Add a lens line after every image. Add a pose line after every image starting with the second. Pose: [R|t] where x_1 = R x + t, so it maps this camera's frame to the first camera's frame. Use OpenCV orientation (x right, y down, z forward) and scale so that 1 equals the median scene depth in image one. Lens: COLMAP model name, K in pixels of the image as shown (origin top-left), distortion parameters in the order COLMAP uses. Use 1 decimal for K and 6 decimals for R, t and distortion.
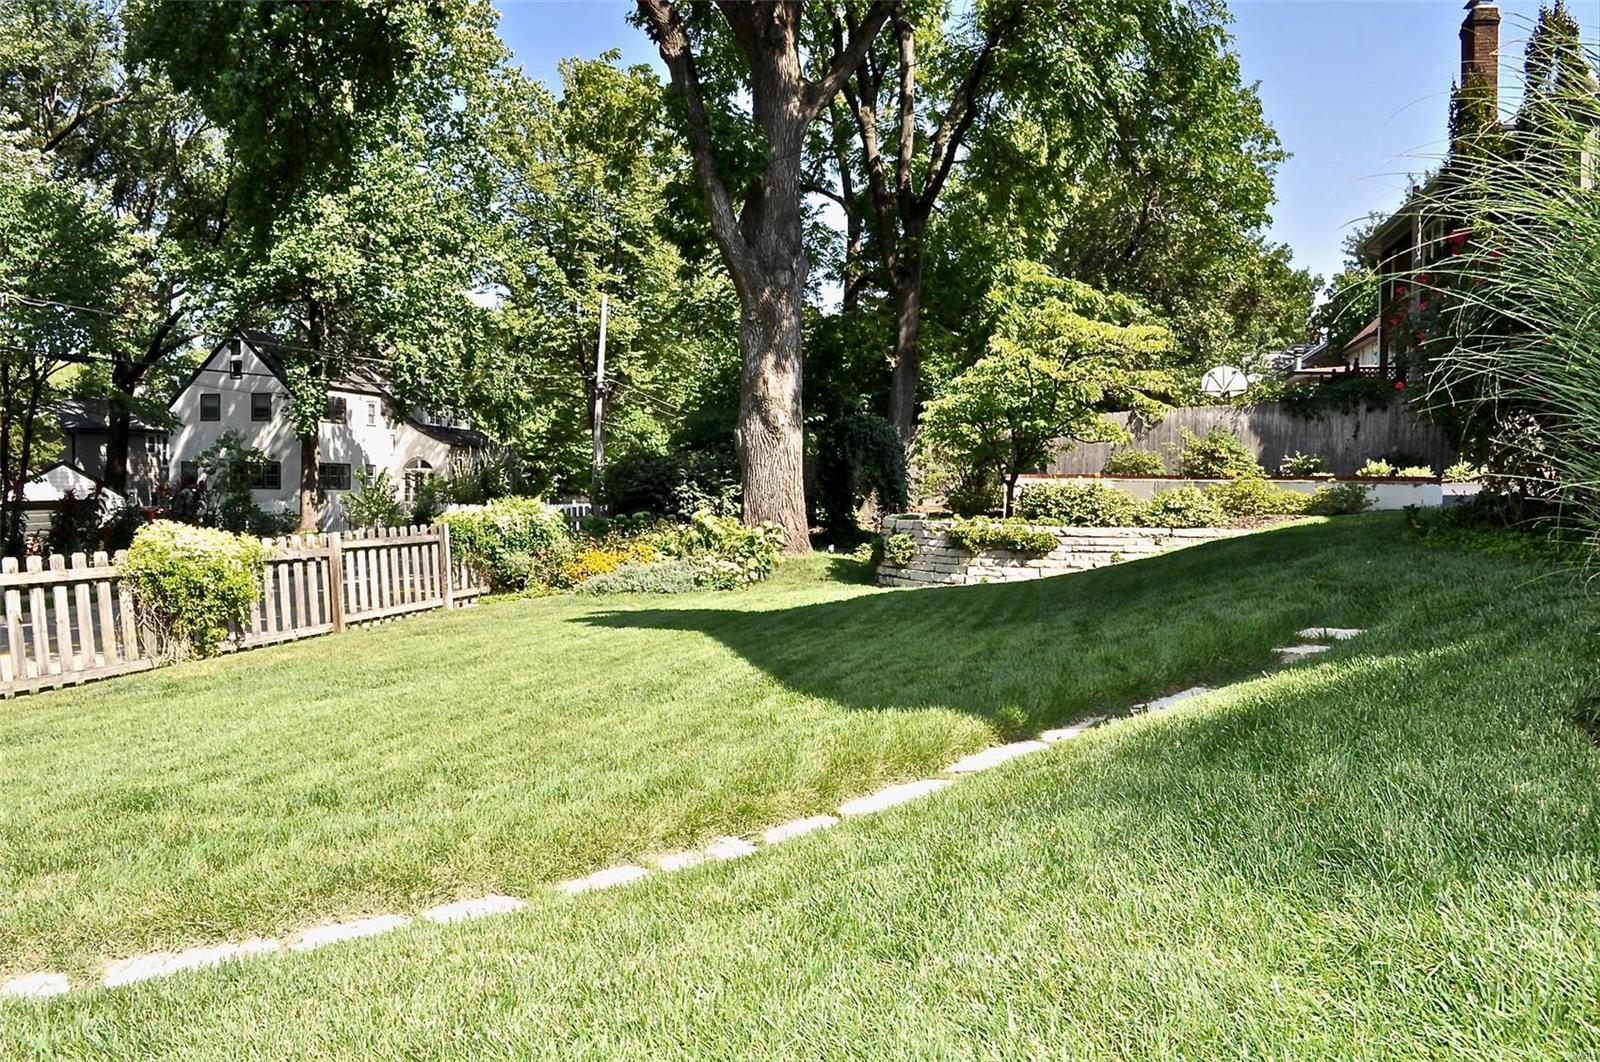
lens RADIAL K [[1248.8, 0, 800.0], [0, 1248.8, 531.0], [0, 0, 1]] dist [-0.079661, 0.002333]
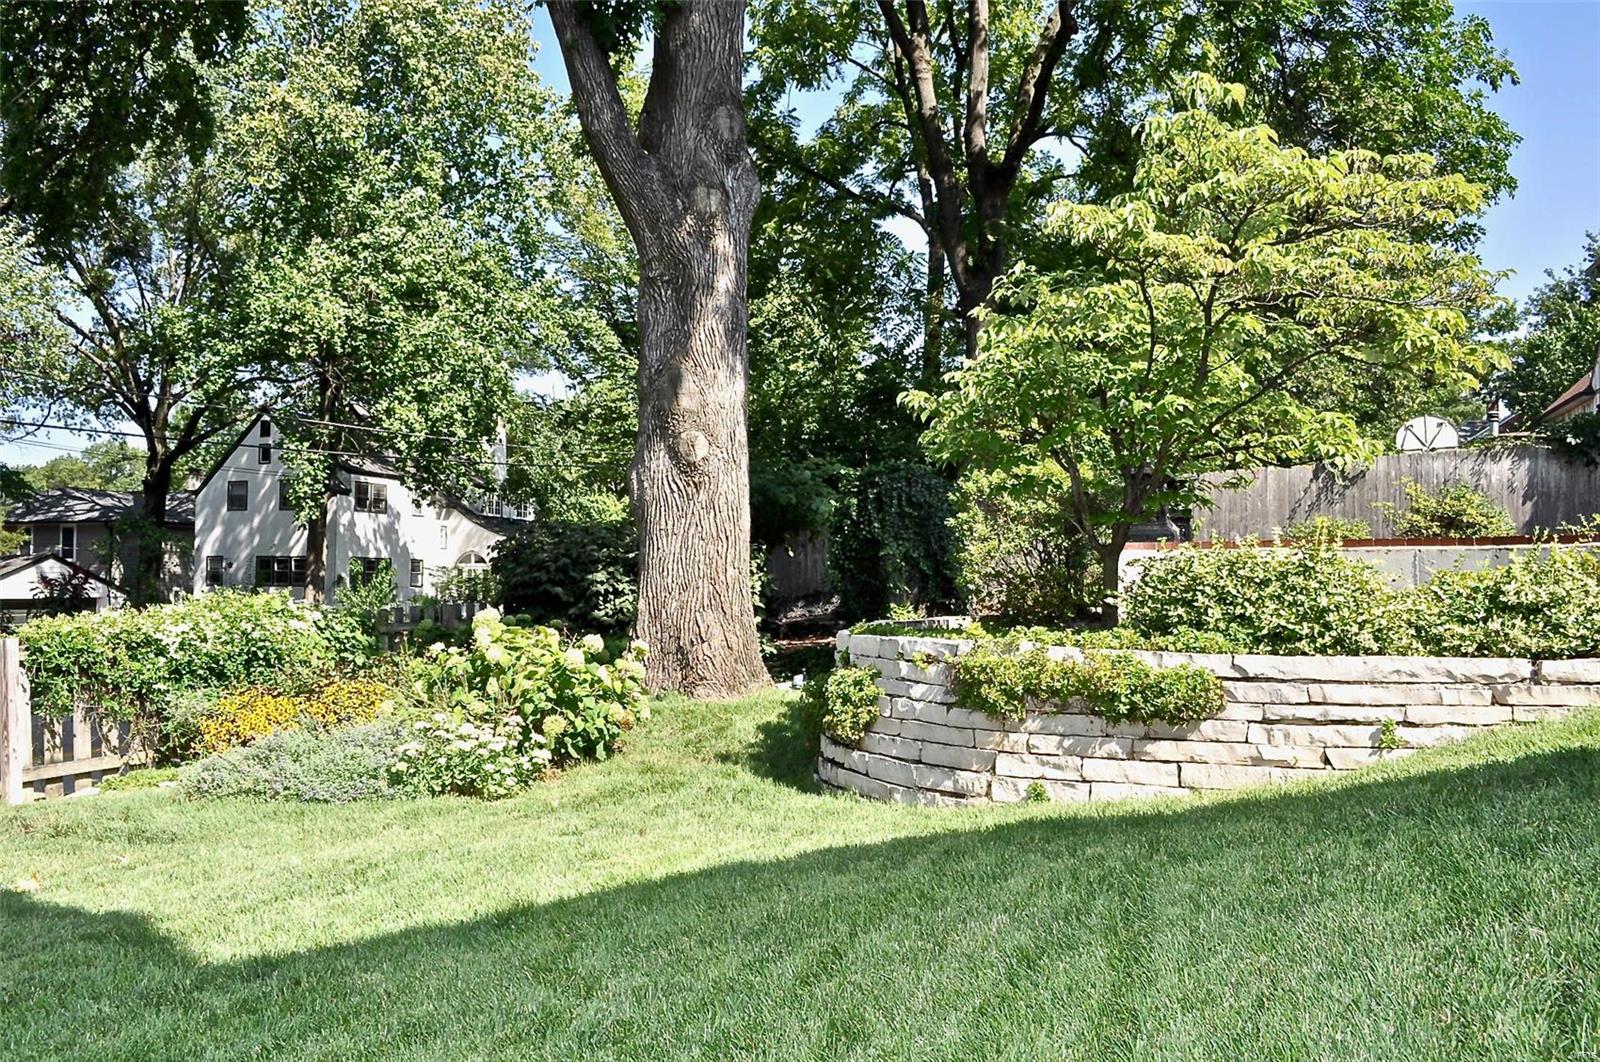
lens RADIAL K [[1214.7, 0, 797.6], [0, 1214.7, 567.6], [0, 0, 1]] dist [-0.094321, 0.001255]
pose [[0.992483, -0.008746, -0.122070, 0.115306], [0.002627, 0.998736, -0.050192, -0.011651], [0.122355, 0.049494, 0.991252, 0.583382]]
